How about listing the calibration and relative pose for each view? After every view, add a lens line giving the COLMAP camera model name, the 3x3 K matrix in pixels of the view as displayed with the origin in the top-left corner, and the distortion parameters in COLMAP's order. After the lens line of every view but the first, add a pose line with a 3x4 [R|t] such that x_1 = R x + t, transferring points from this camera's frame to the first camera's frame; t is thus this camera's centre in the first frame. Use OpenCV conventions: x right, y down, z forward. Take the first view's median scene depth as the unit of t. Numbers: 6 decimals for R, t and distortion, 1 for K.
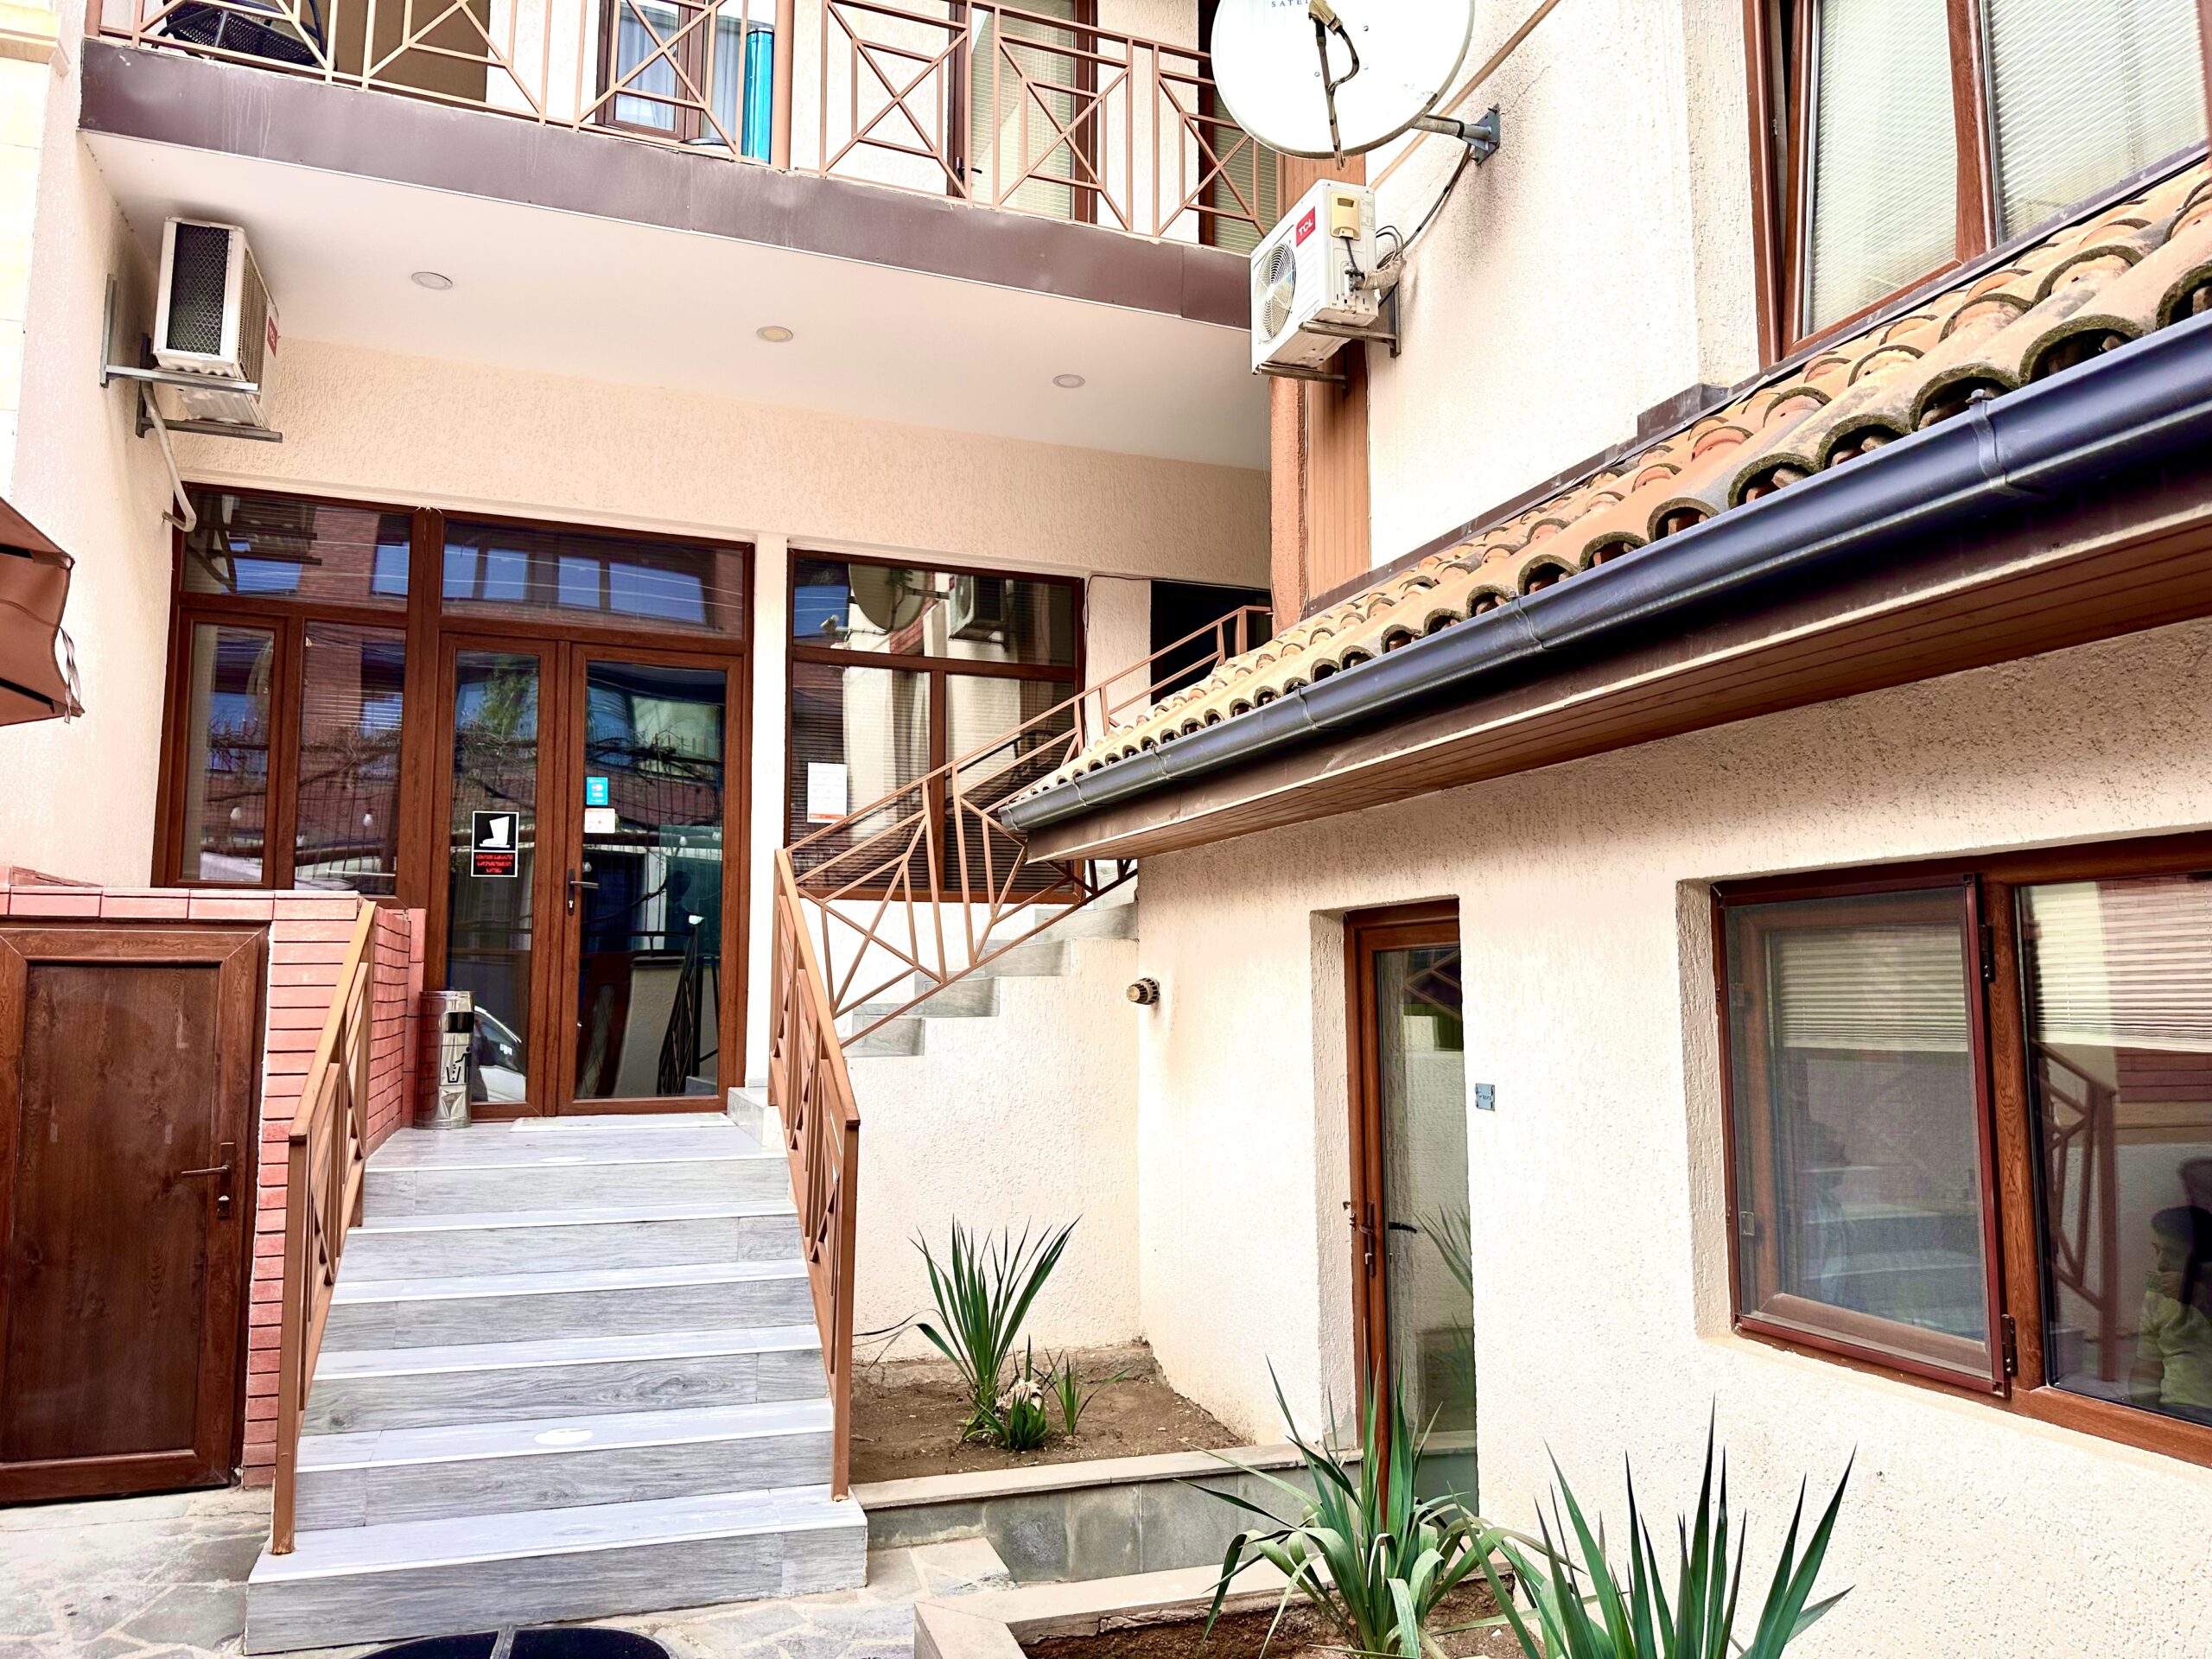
lens RADIAL K [[1568.1, 0, 1111.9], [0, 1568.1, 823.8], [0, 0, 1]] dist [0.006958, -0.024075]
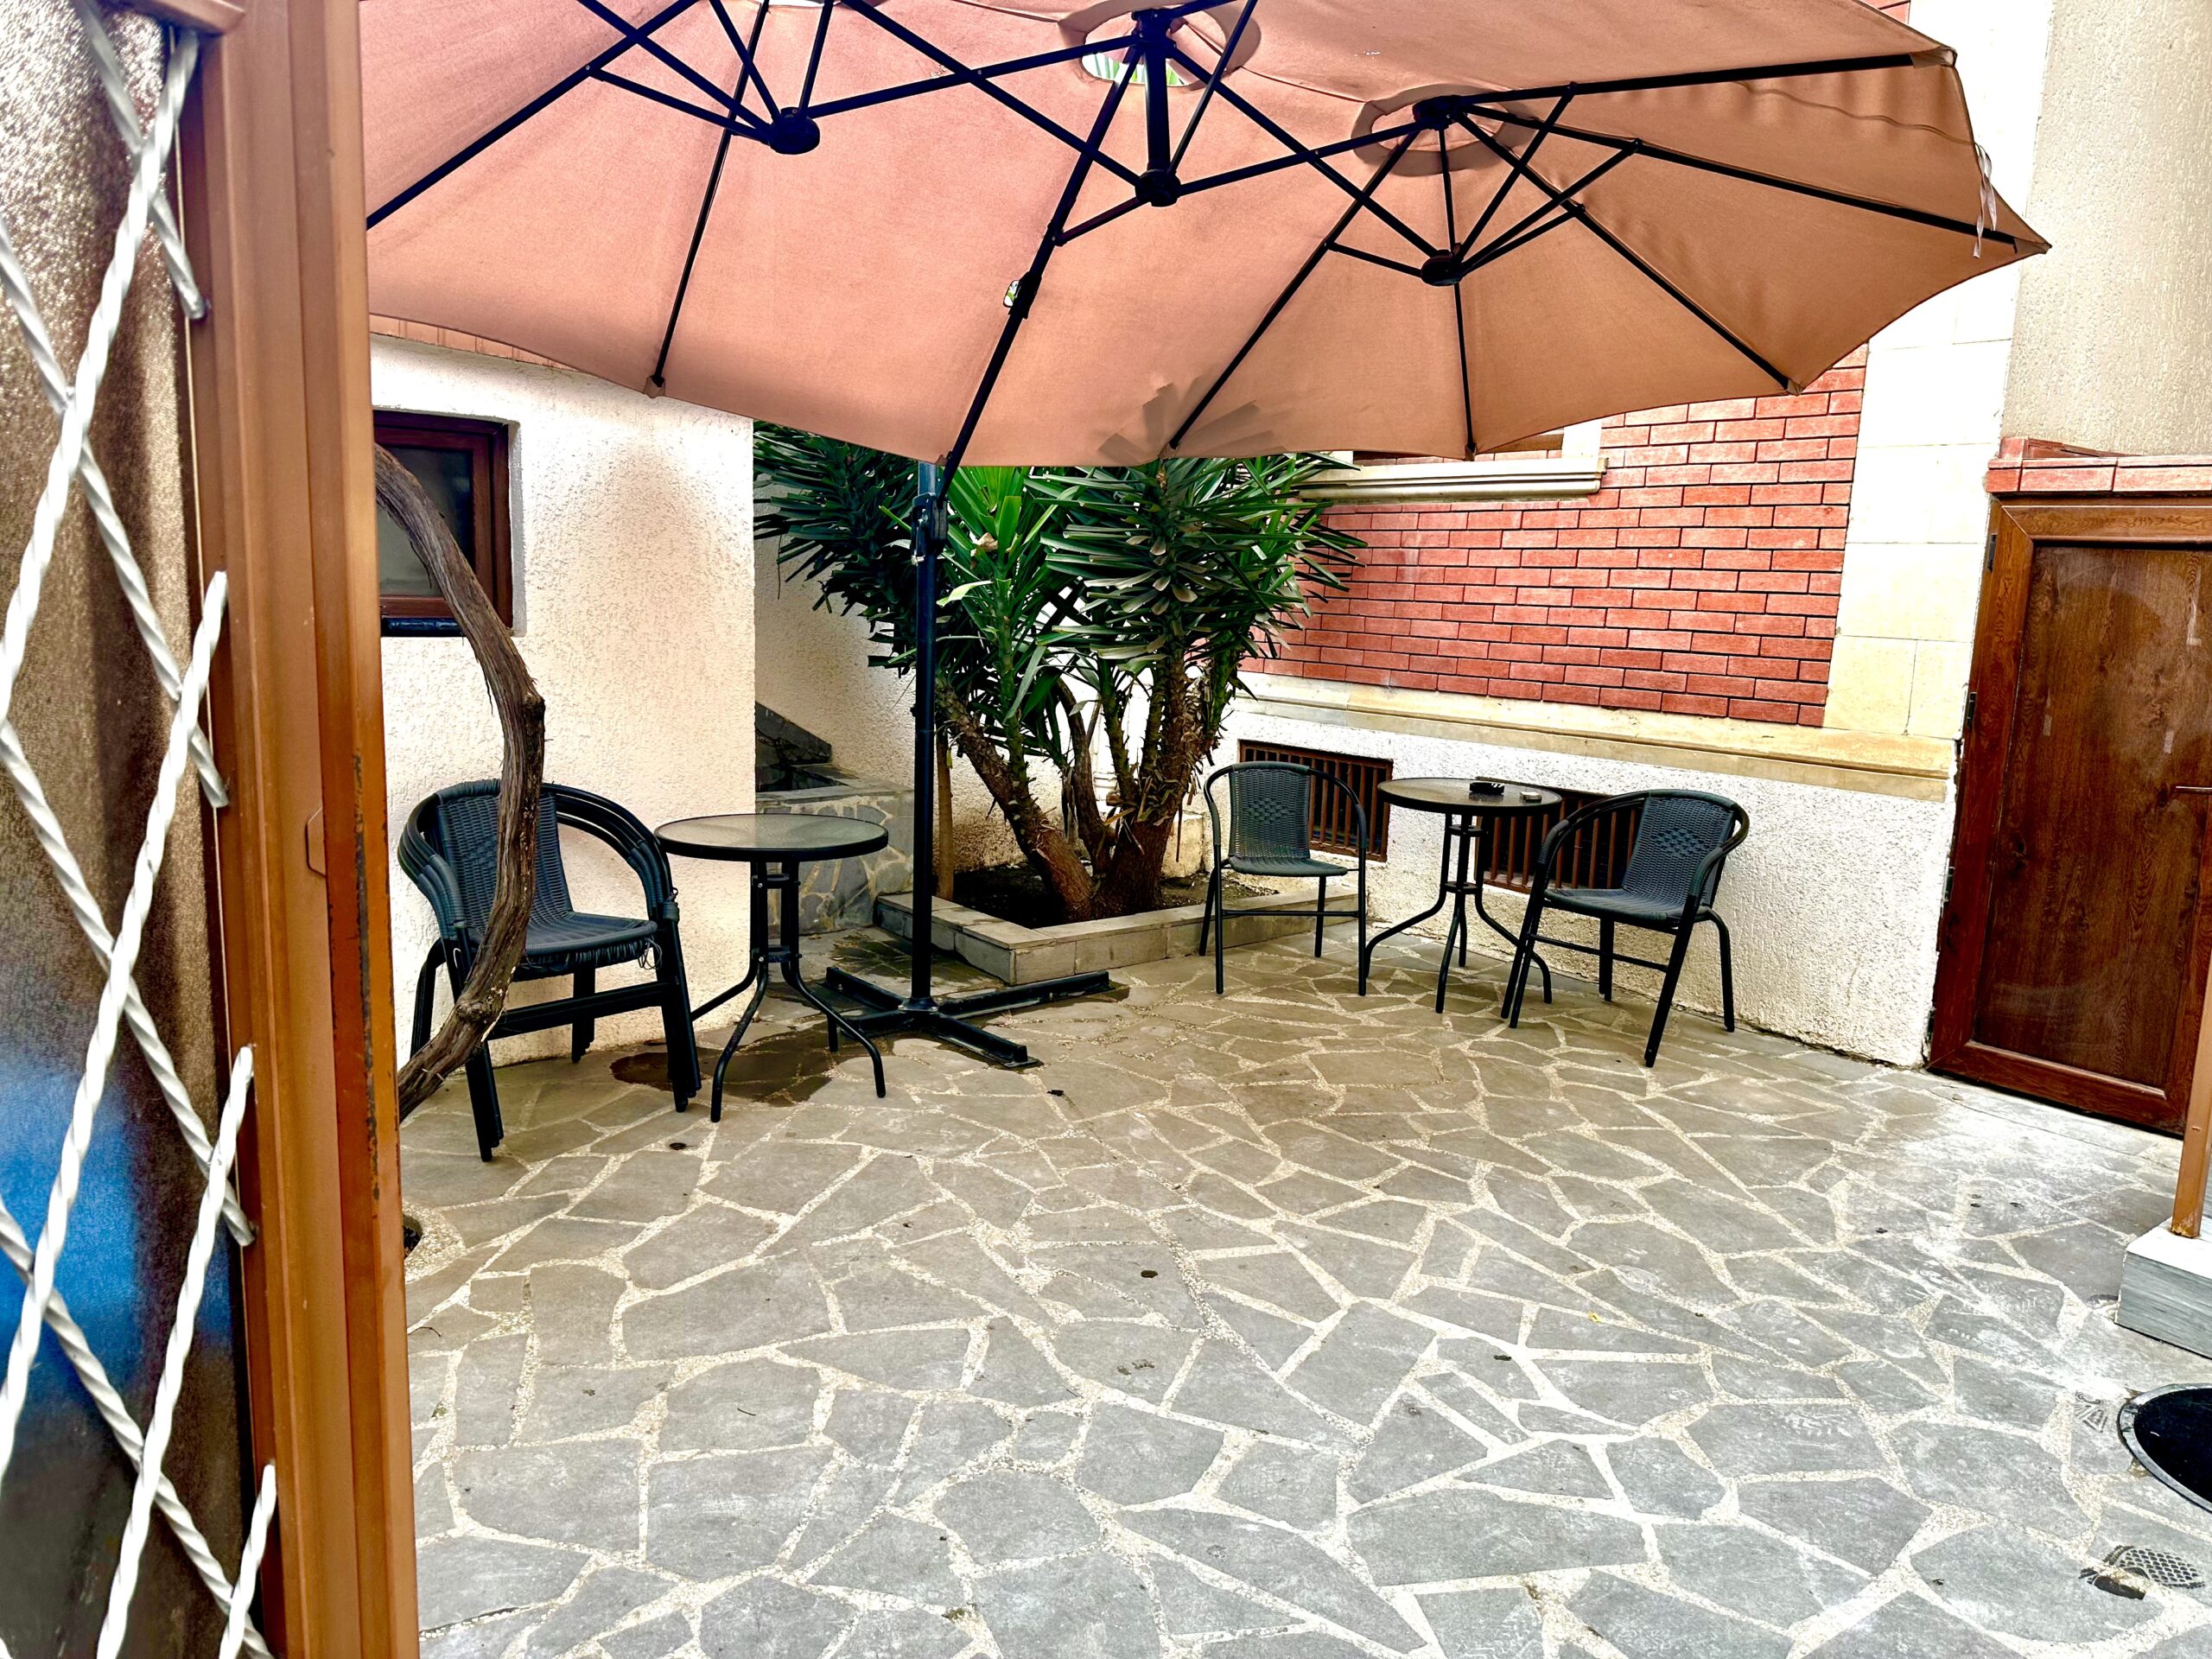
lens RADIAL K [[1568.1, 0, 1107.0], [0, 1568.1, 835.4], [0, 0, 1]] dist [0.006958, -0.024075]
pose [[0.303796, 0.174360, -0.936646, 0.047125], [0.070795, 0.976262, 0.204696, 0.028505], [0.950103, -0.128496, 0.284241, 0.183252]]
